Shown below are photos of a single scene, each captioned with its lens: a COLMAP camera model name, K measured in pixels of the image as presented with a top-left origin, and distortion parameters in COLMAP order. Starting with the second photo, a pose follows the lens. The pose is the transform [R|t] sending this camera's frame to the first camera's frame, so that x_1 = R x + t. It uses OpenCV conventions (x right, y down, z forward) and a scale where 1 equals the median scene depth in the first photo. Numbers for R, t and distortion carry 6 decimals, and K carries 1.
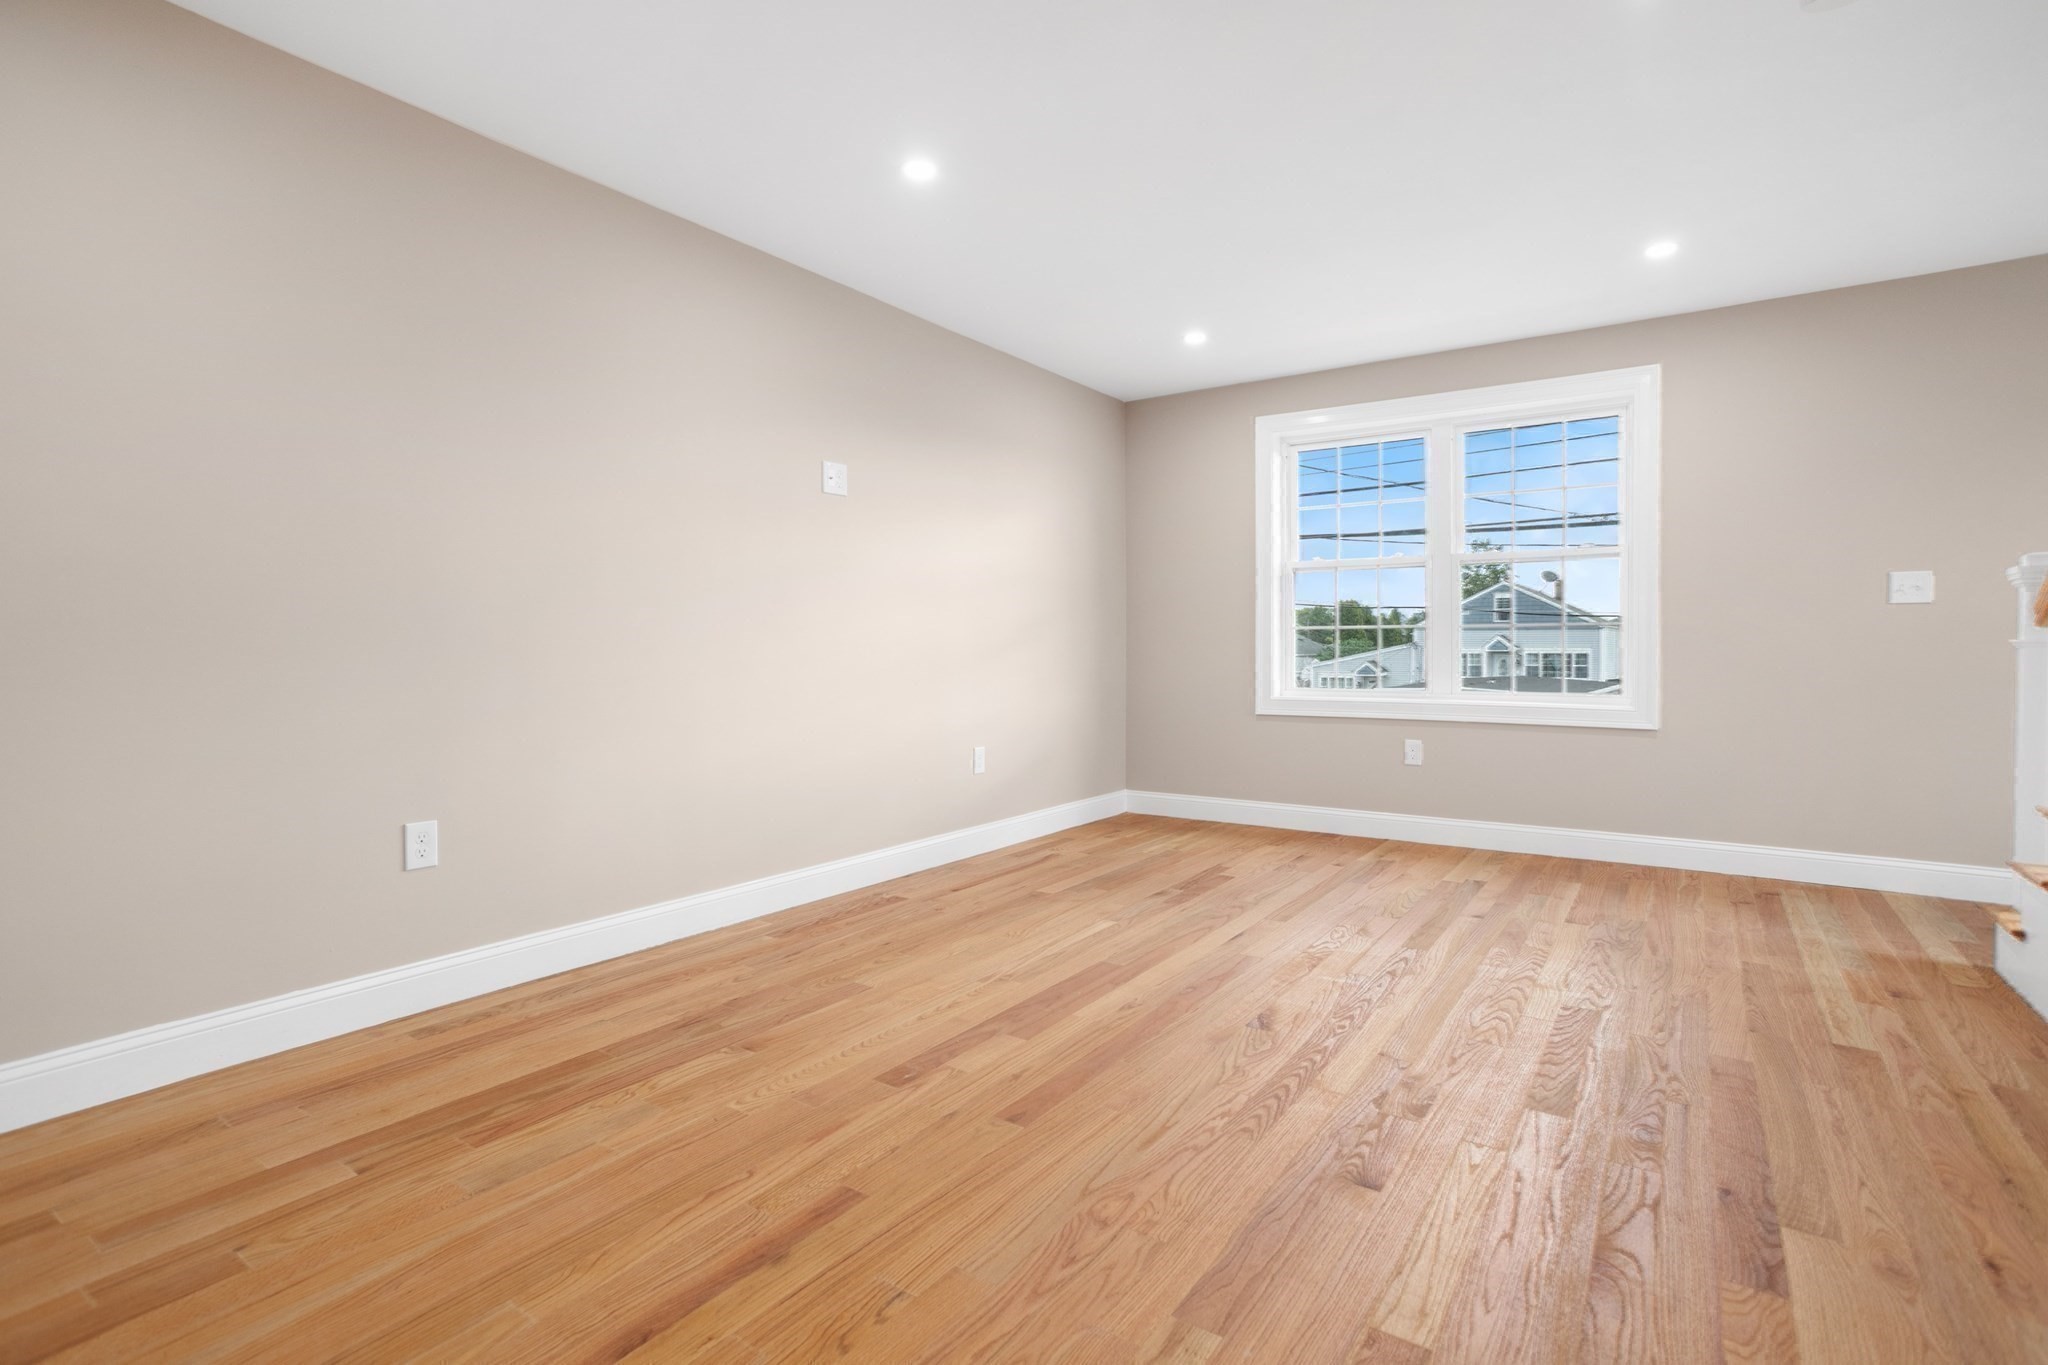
lens RADIAL K [[985.6, 0, 1032.0], [0, 985.6, 648.9], [0, 0, 1]] dist [-0.039442, 0.019295]
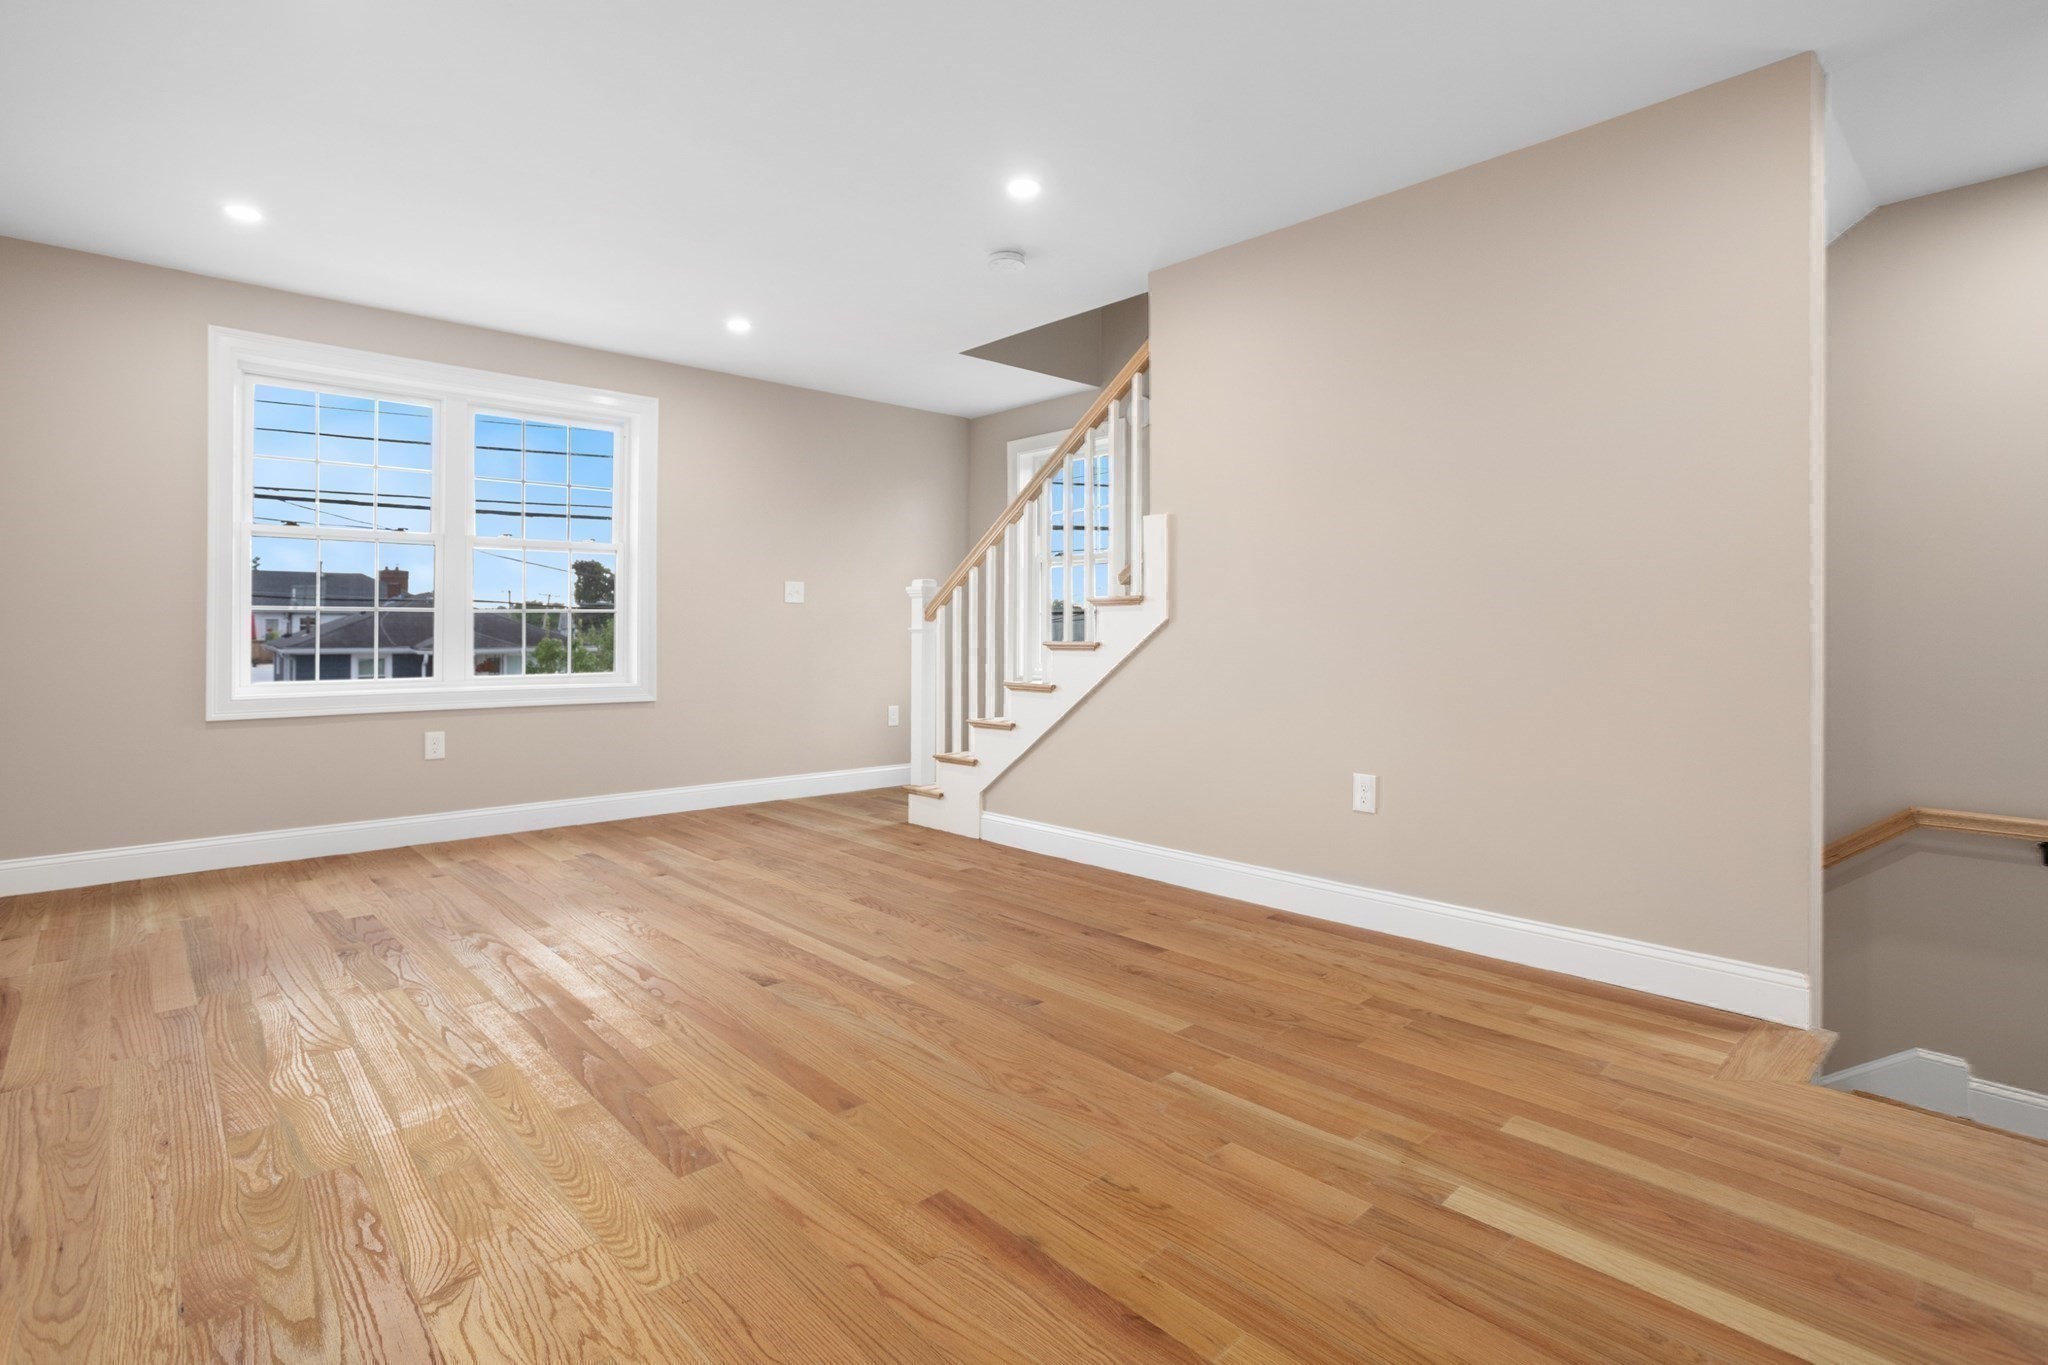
lens RADIAL K [[985.6, 0, 1039.5], [0, 985.6, 629.3], [0, 0, 1]] dist [-0.039442, 0.019295]
pose [[0.207324, 0.003865, 0.978265, -0.593337], [-0.001558, 0.999992, -0.003621, -0.002787], [-0.978271, -0.000774, 0.207329, 0.371019]]
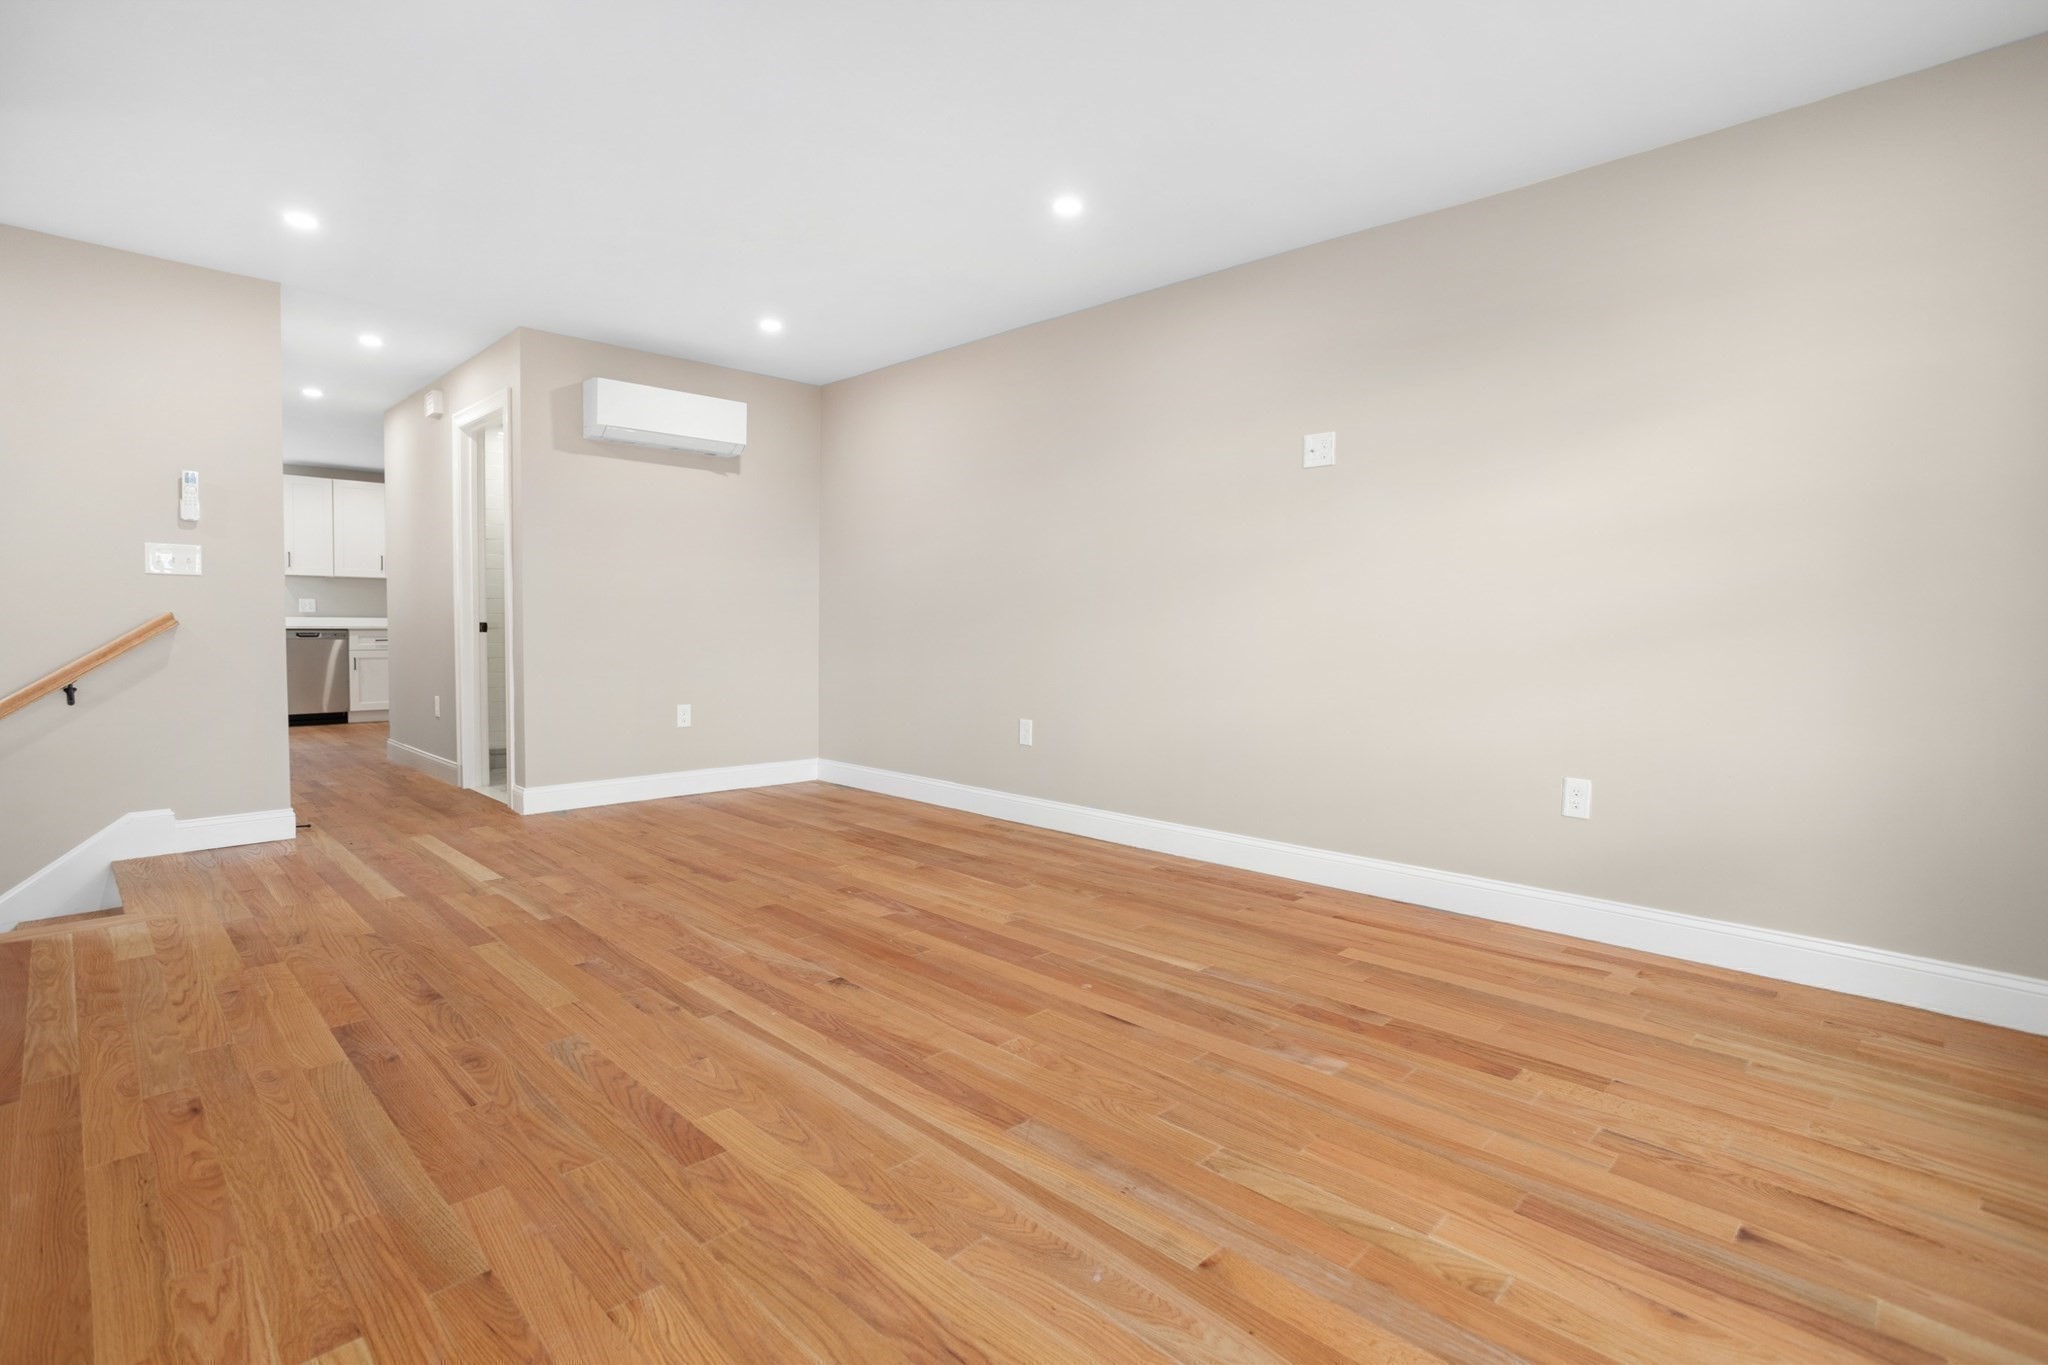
lens RADIAL K [[985.6, 0, 1034.9], [0, 985.6, 678.8], [0, 0, 1]] dist [-0.039442, 0.019295]
pose [[-0.178709, 0.051645, -0.982546, 0.939630], [-0.010701, 0.998460, 0.054428, -0.001557], [0.983844, 0.020241, -0.177881, 1.074006]]
